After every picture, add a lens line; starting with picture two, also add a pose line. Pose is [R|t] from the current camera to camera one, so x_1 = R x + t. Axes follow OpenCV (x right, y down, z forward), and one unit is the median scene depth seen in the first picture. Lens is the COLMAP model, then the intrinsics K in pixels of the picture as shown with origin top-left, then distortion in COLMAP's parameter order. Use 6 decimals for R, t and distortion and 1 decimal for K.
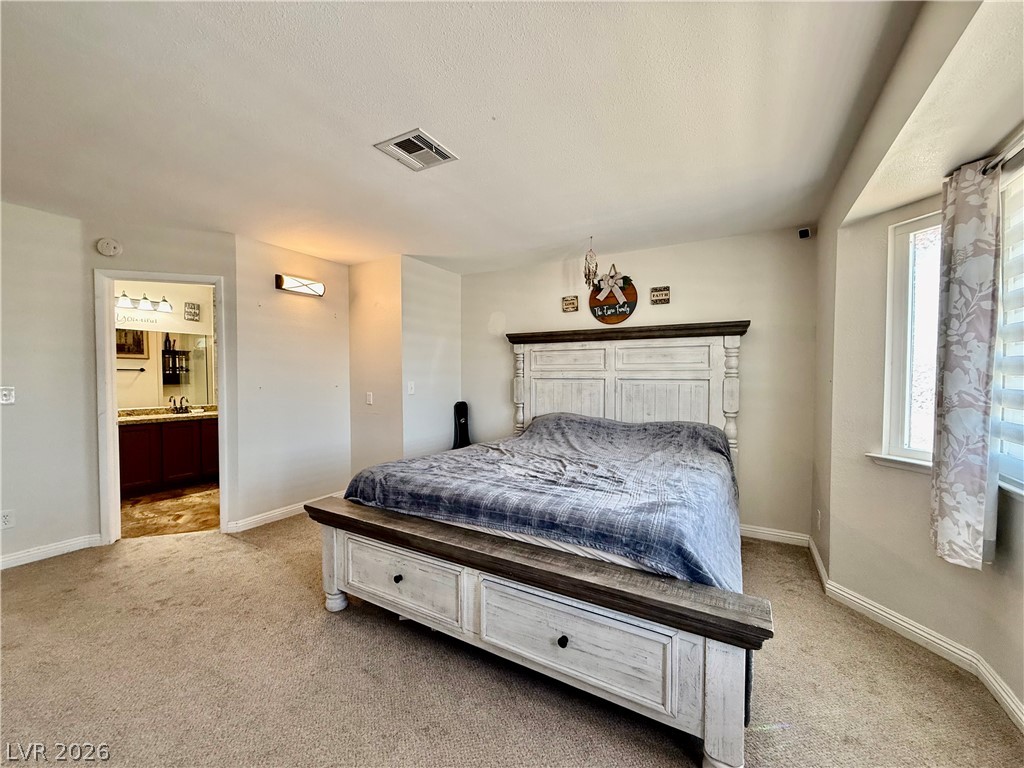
lens RADIAL K [[407.2, 0, 510.9], [0, 407.2, 382.0], [0, 0, 1]] dist [0.000024, 0.000356]
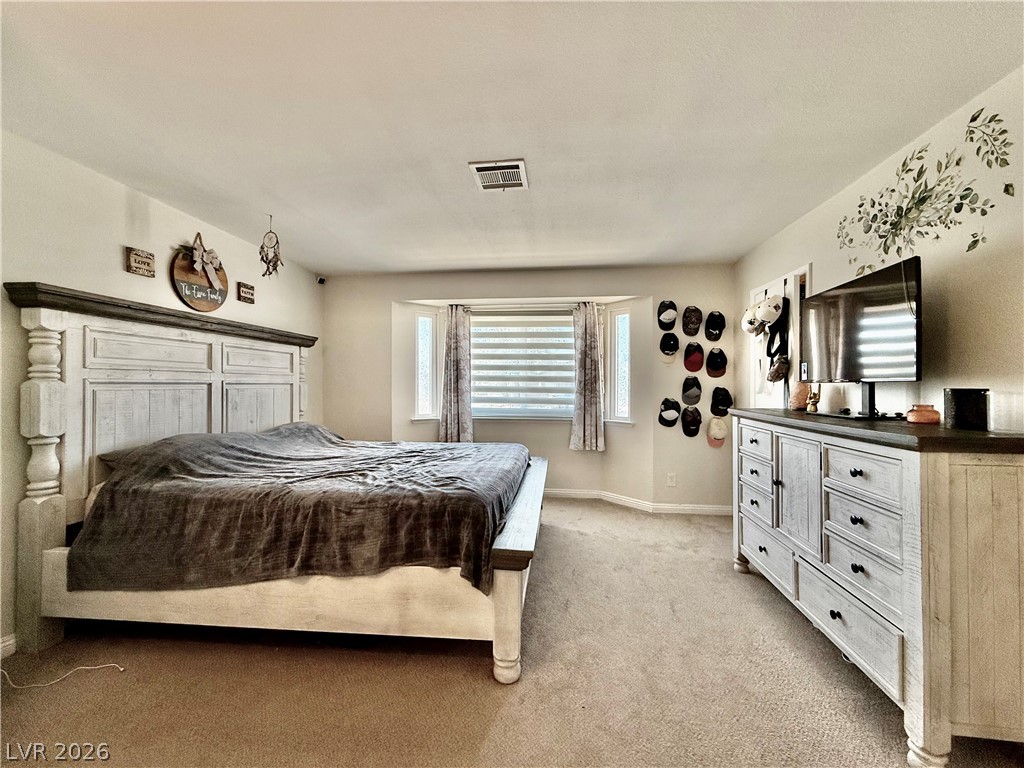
lens RADIAL K [[407.2, 0, 513.1], [0, 407.2, 382.3], [0, 0, 1]] dist [0.000024, 0.000356]
pose [[-0.399489, 0.003903, 0.916730, -0.692839], [0.014507, 0.999893, 0.002065, -0.002653], [-0.916623, 0.014124, -0.399502, 0.783556]]
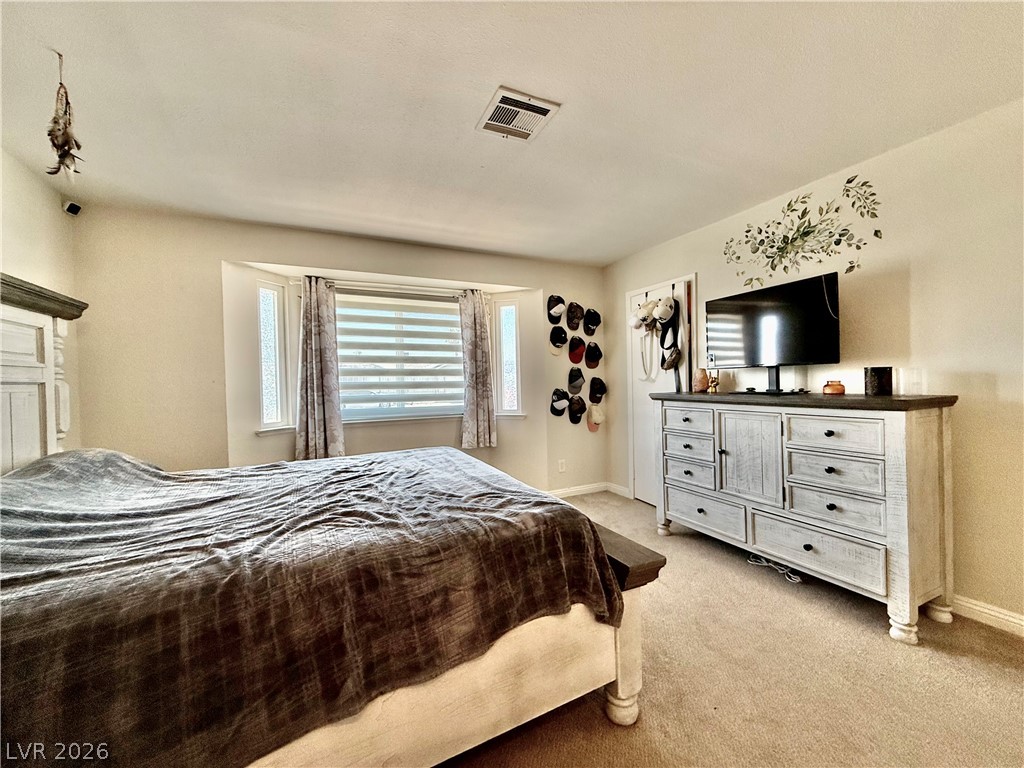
lens RADIAL K [[407.2, 0, 513.1], [0, 407.2, 383.6], [0, 0, 1]] dist [0.000024, 0.000356]
pose [[-0.829151, 0.014876, 0.558827, -0.397316], [0.033079, 0.999200, 0.022481, 0.003960], [-0.558046, 0.037125, -0.828979, 0.981558]]
